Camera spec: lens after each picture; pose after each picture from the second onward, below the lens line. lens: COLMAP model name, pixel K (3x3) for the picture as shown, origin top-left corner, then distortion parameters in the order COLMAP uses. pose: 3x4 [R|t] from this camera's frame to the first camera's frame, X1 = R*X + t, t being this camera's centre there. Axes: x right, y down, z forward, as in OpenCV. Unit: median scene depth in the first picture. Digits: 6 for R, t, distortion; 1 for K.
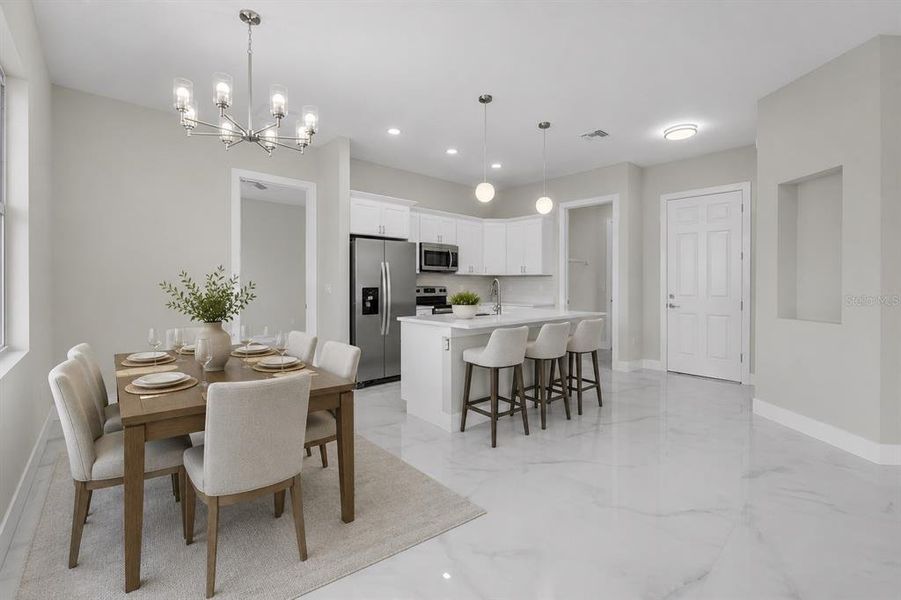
lens RADIAL K [[370.4, 0, 426.9], [0, 370.4, 281.9], [0, 0, 1]] dist [0.010676, -0.001244]
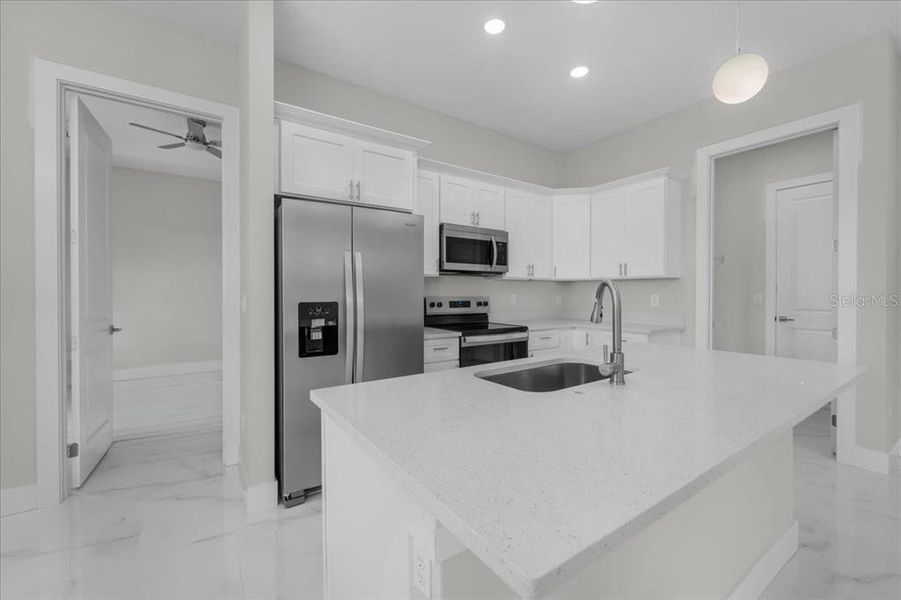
lens RADIAL K [[370.4, 0, 441.7], [0, 370.4, 296.6], [0, 0, 1]] dist [0.010676, -0.001244]
pose [[0.991811, -0.001366, -0.127704, 0.059137], [0.003439, 0.999866, 0.016014, 0.000380], [0.127665, -0.016322, 0.991683, 0.414716]]
